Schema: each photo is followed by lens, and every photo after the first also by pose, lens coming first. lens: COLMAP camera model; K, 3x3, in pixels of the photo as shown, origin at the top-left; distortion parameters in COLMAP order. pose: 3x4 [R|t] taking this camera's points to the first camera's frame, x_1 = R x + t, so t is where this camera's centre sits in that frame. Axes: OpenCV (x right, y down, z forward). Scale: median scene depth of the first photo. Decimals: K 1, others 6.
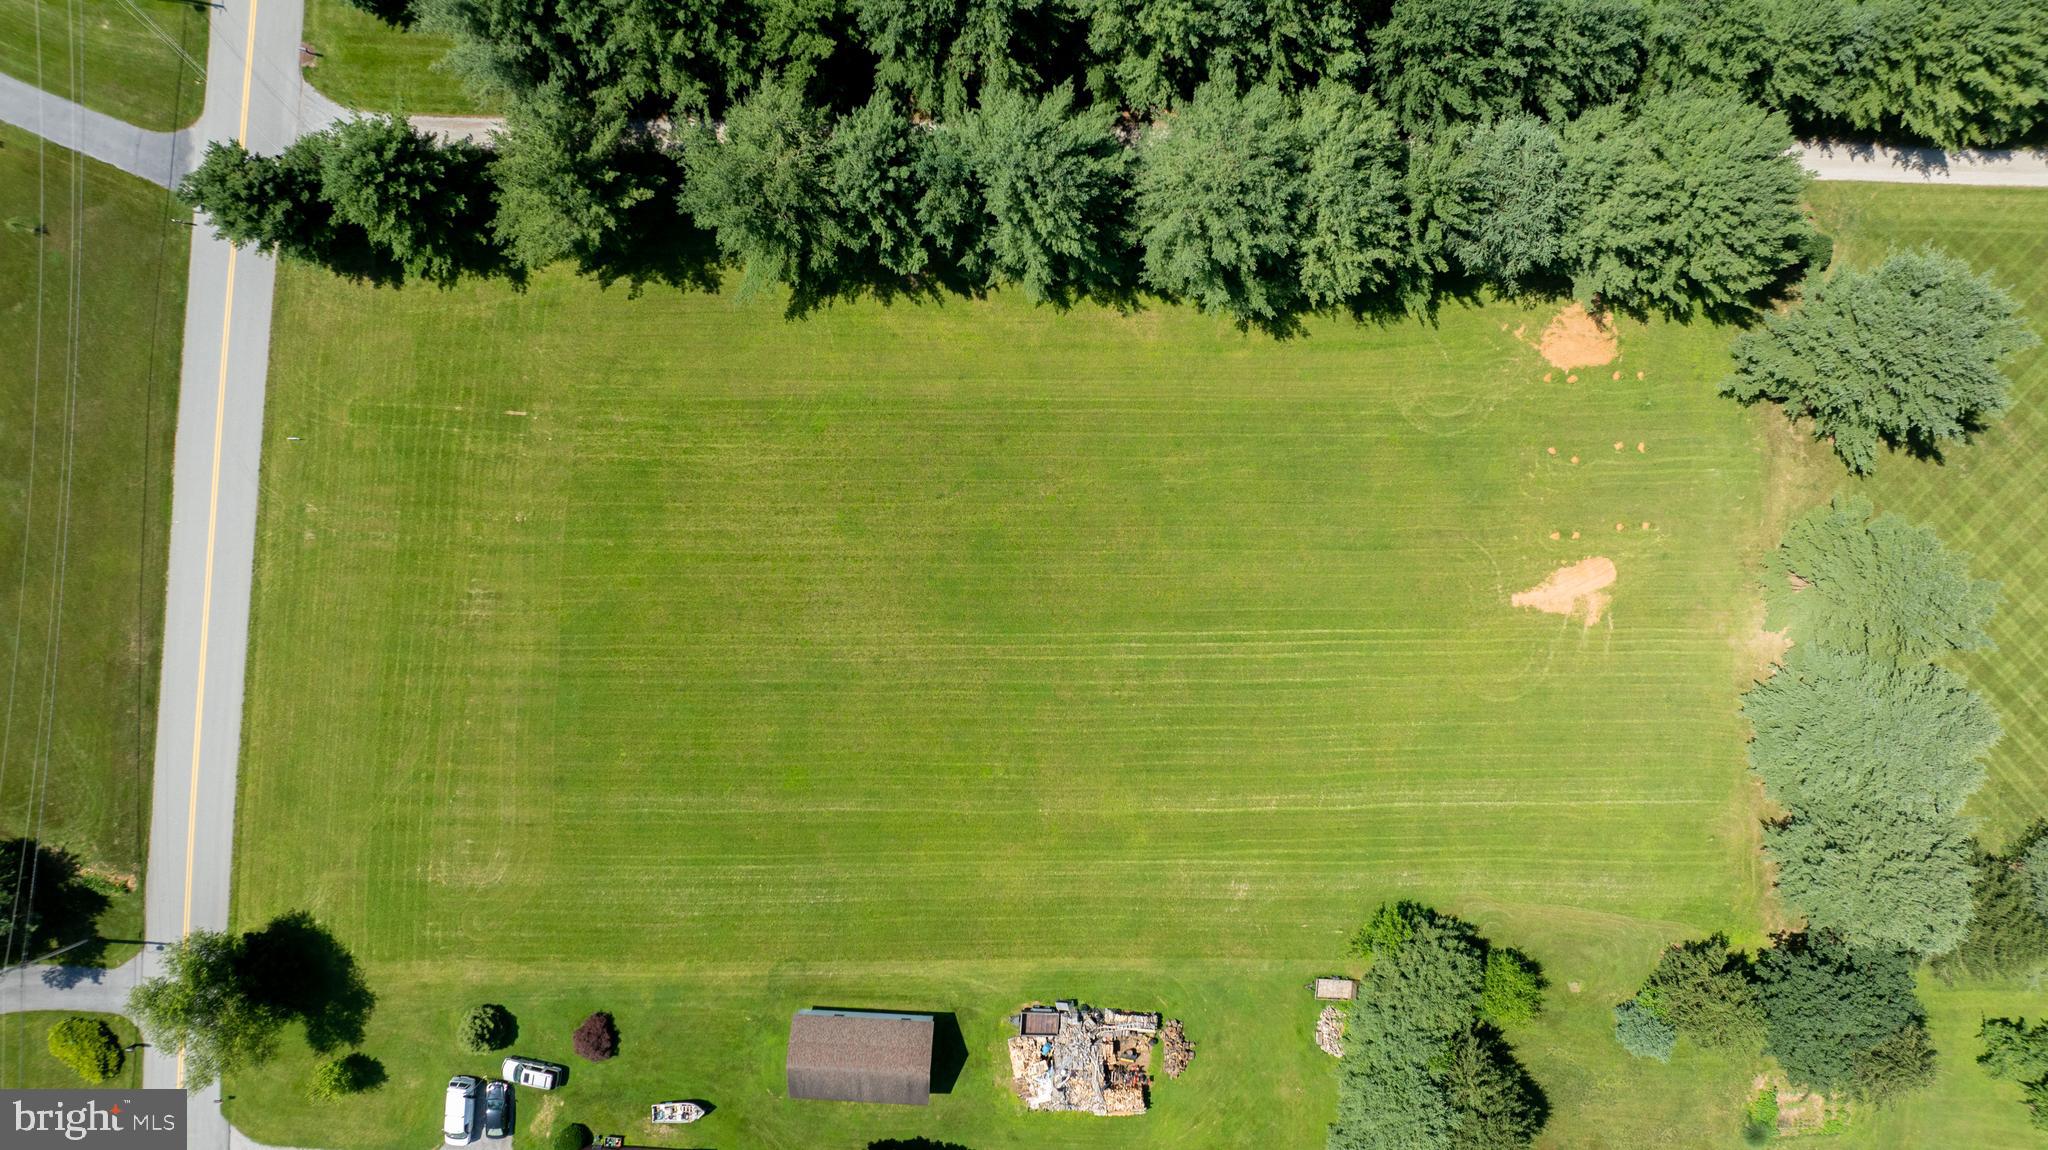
lens RADIAL K [[1439.0, 0, 1029.1], [0, 1439.0, 569.1], [0, 0, 1]] dist [-0.022184, 0.006882]
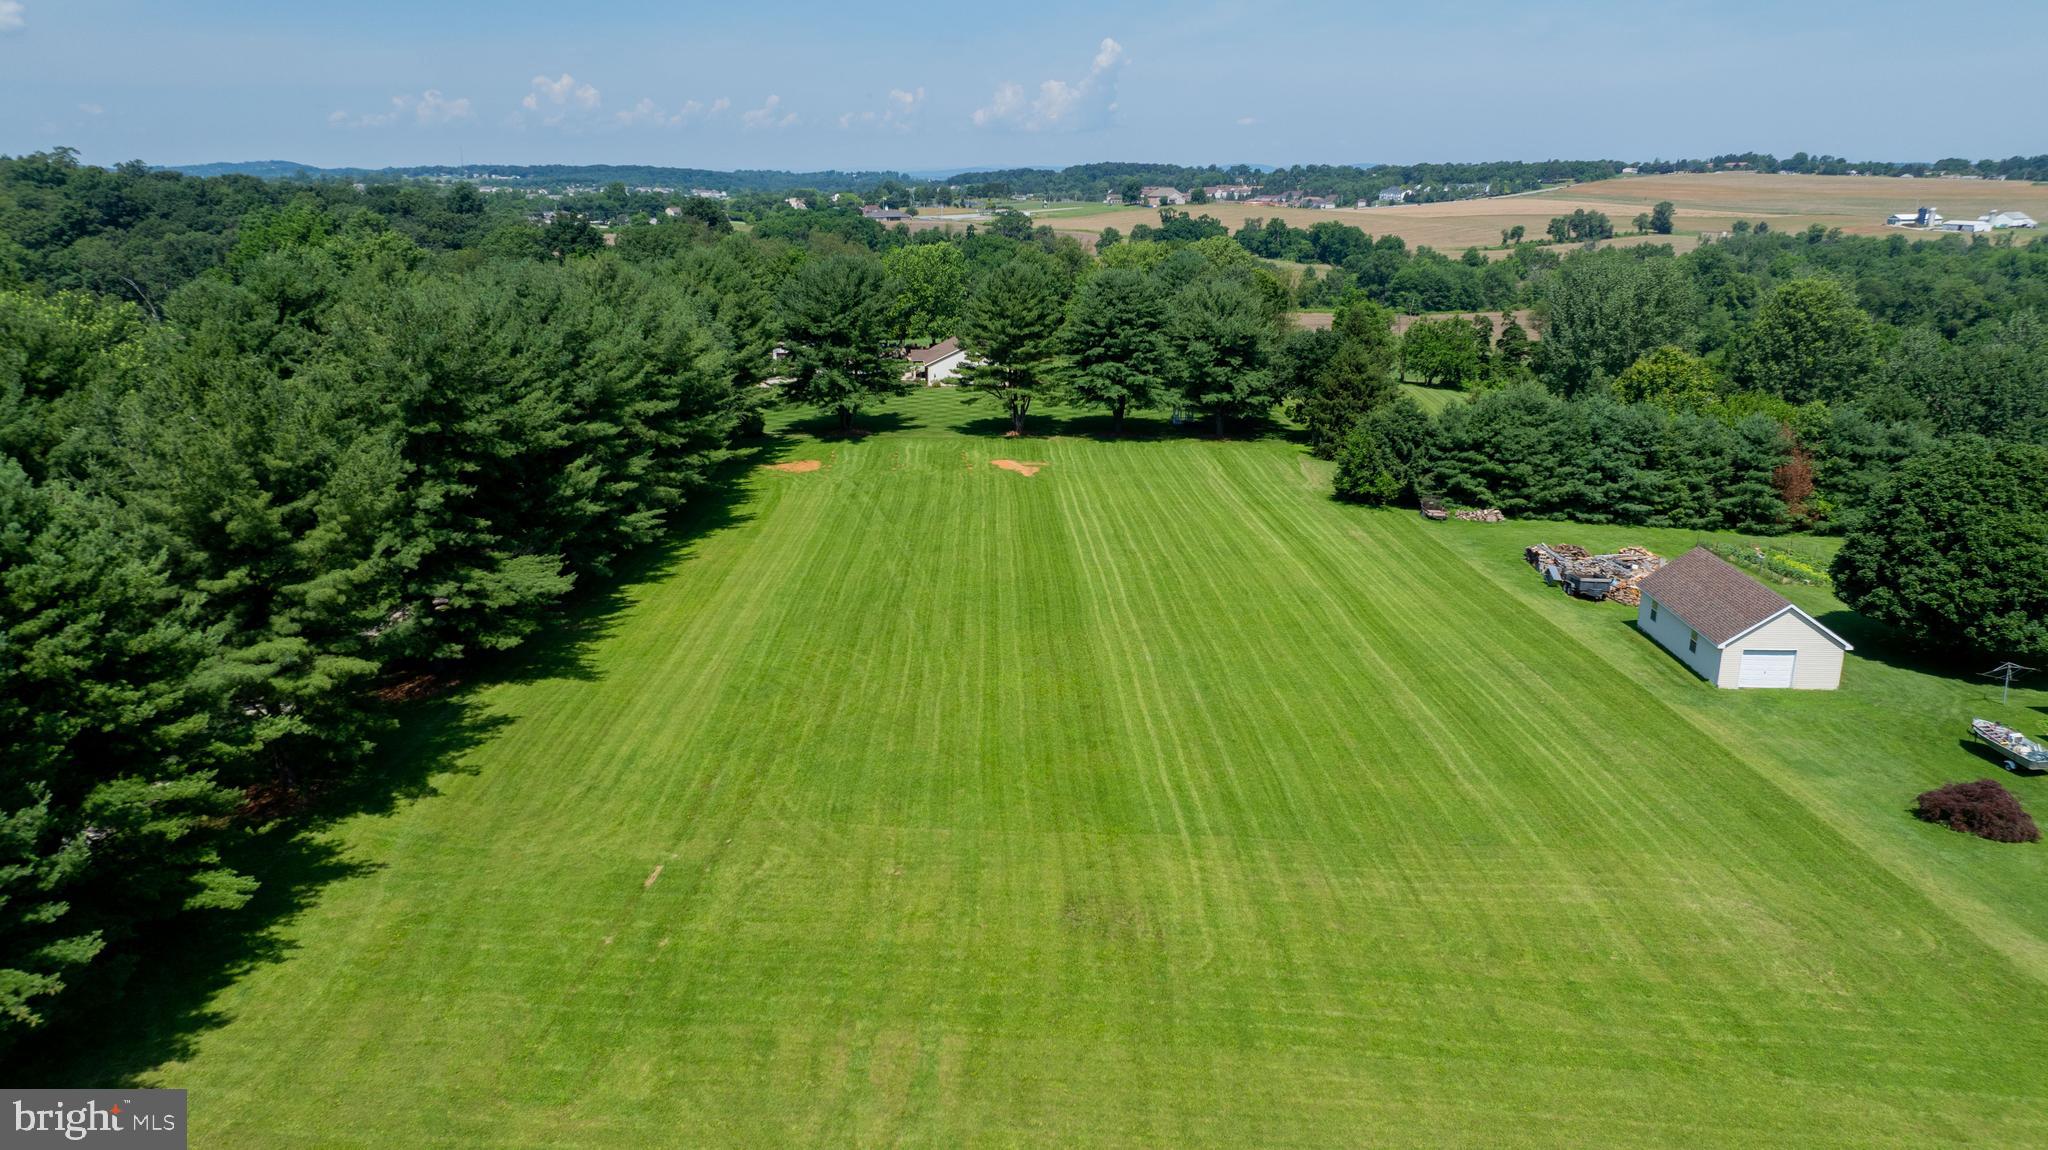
lens RADIAL K [[1439.0, 0, 1029.1], [0, 1439.0, 569.1], [0, 0, 1]] dist [-0.022184, 0.006882]
pose [[-0.025690, -0.279333, 0.959850, -0.742983], [0.999592, -0.019205, 0.021165, -0.003420], [0.012522, 0.960002, 0.279712, 0.787128]]
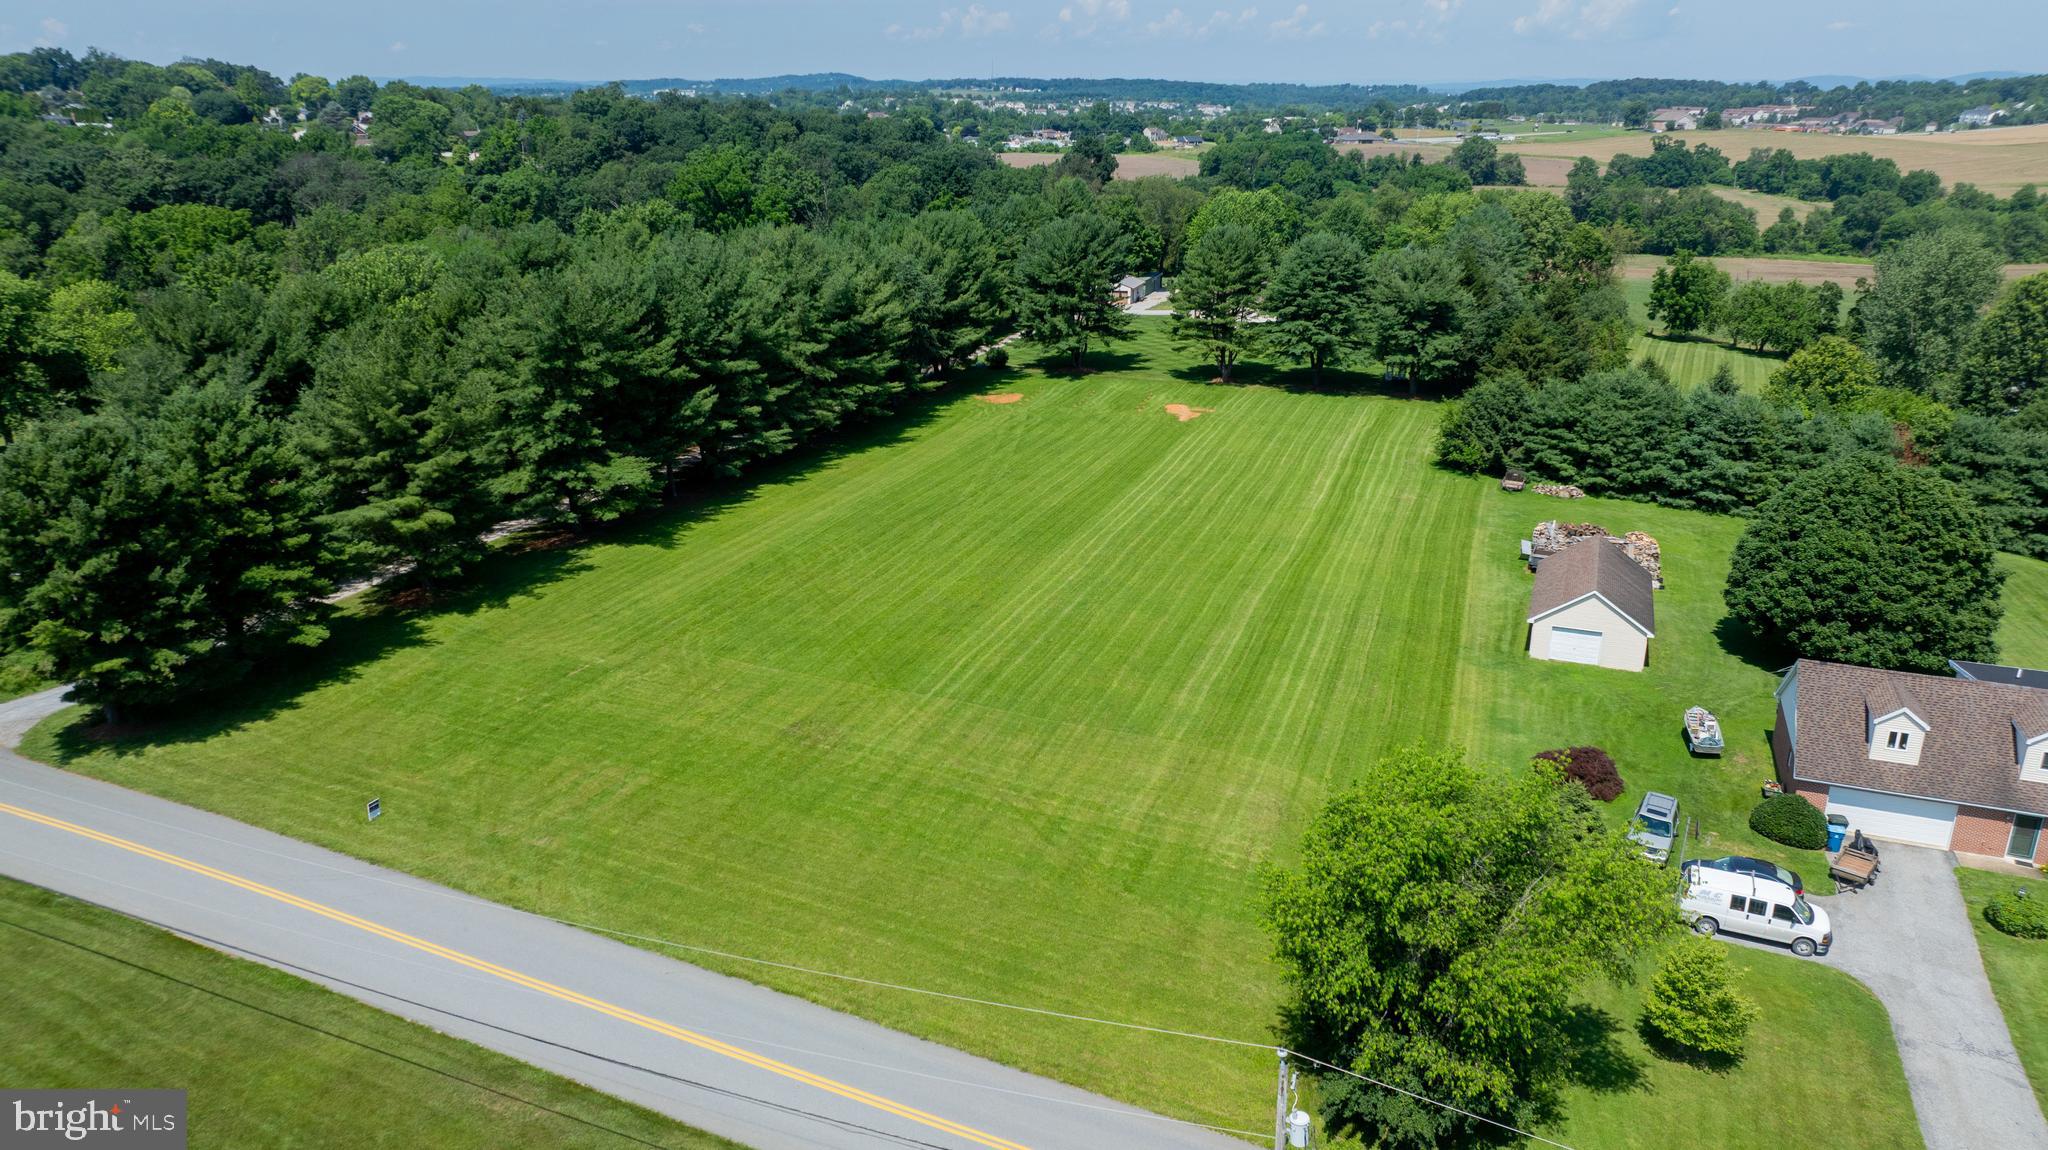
lens RADIAL K [[1439.0, 0, 1029.1], [0, 1439.0, 569.1], [0, 0, 1]] dist [-0.022184, 0.006882]
pose [[0.313531, -0.317505, 0.894924, -0.869751], [0.949395, 0.086312, -0.301992, 0.286437], [0.018641, 0.944320, 0.328499, 0.734534]]
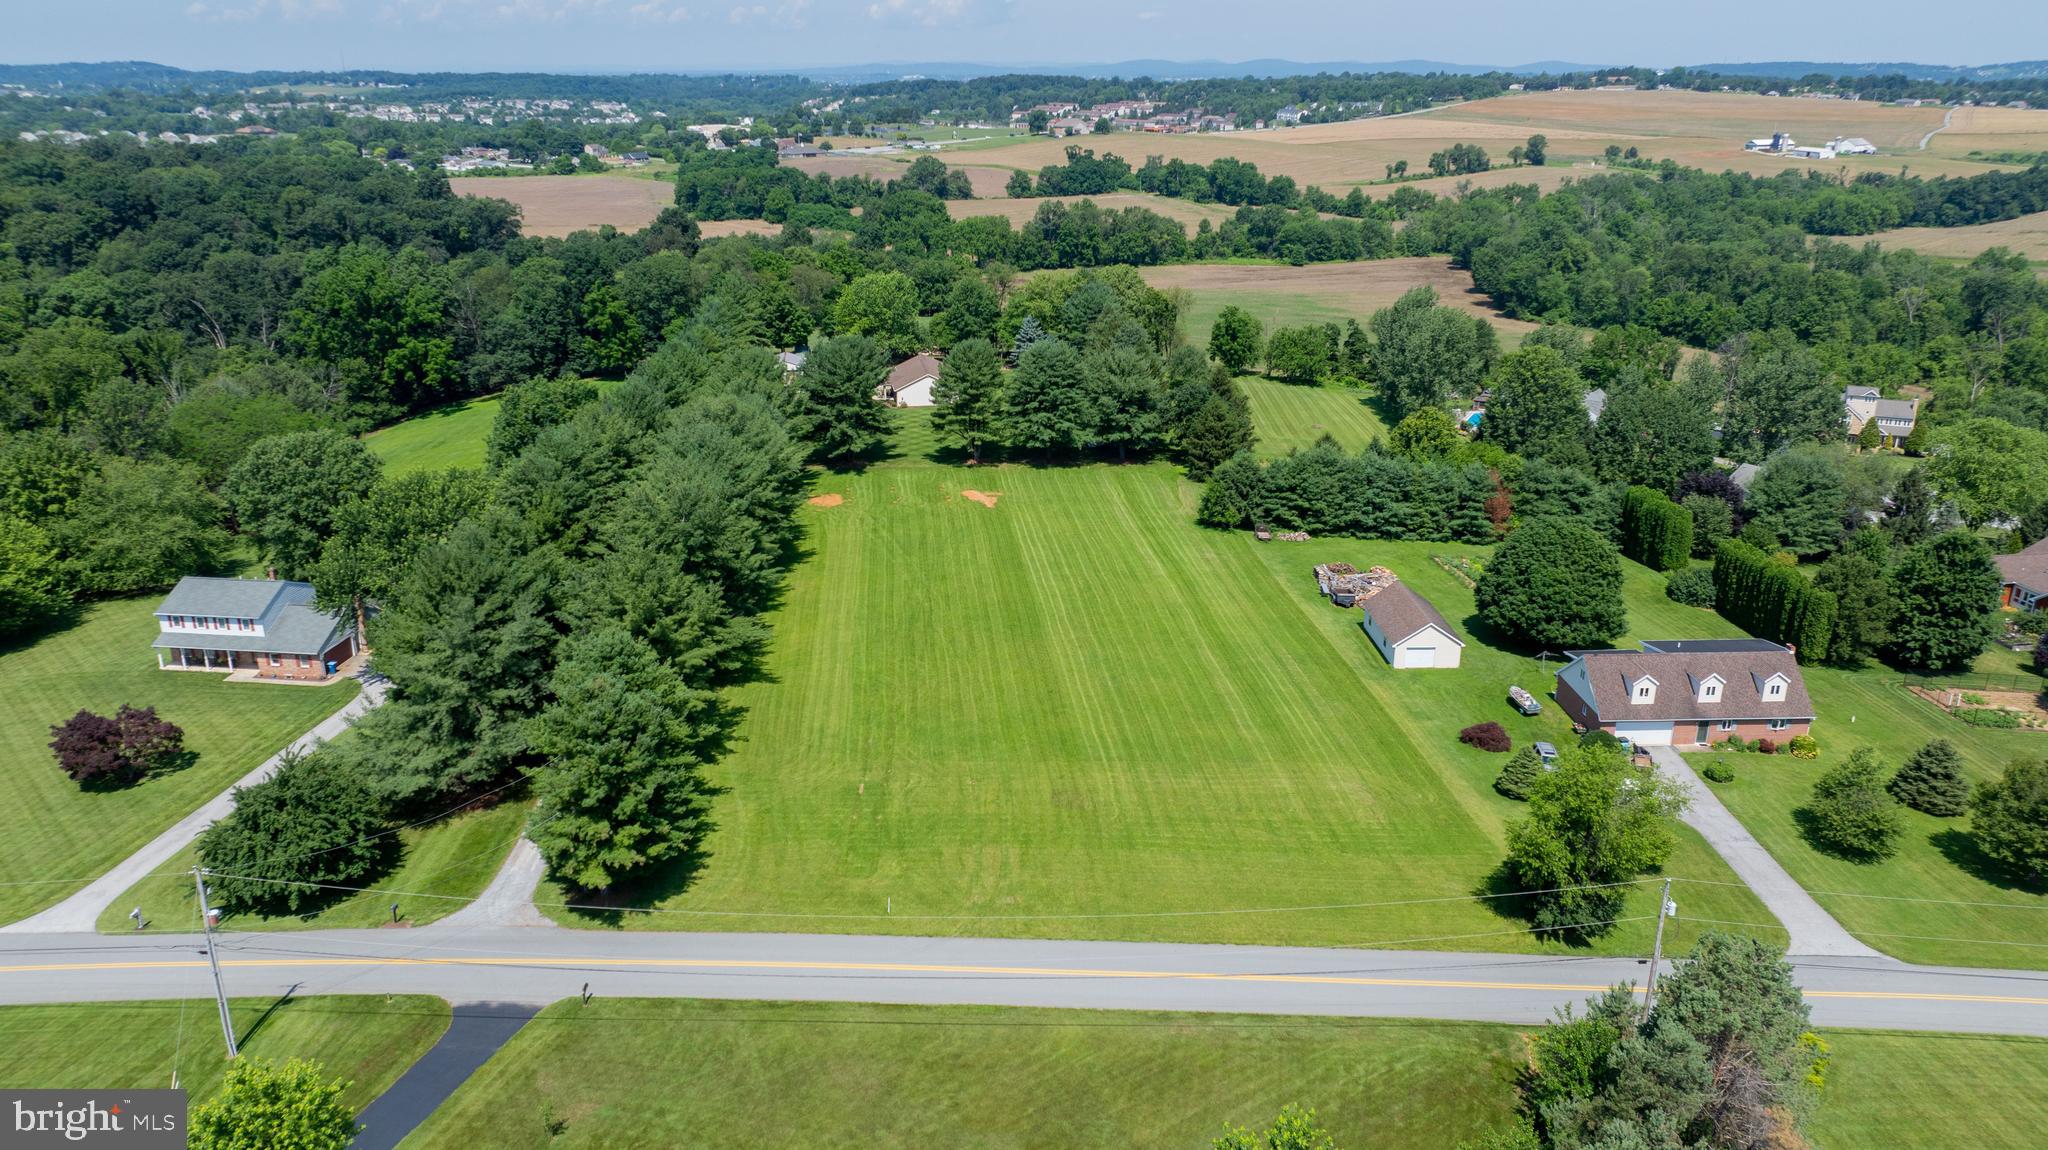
lens RADIAL K [[1439.0, 0, 1029.1], [0, 1439.0, 569.1], [0, 0, 1]] dist [-0.022184, 0.006882]
pose [[-0.091256, -0.341626, 0.935395, -1.183713], [0.995736, -0.043998, 0.081074, -0.069071], [0.013459, 0.938805, 0.344185, 0.542699]]
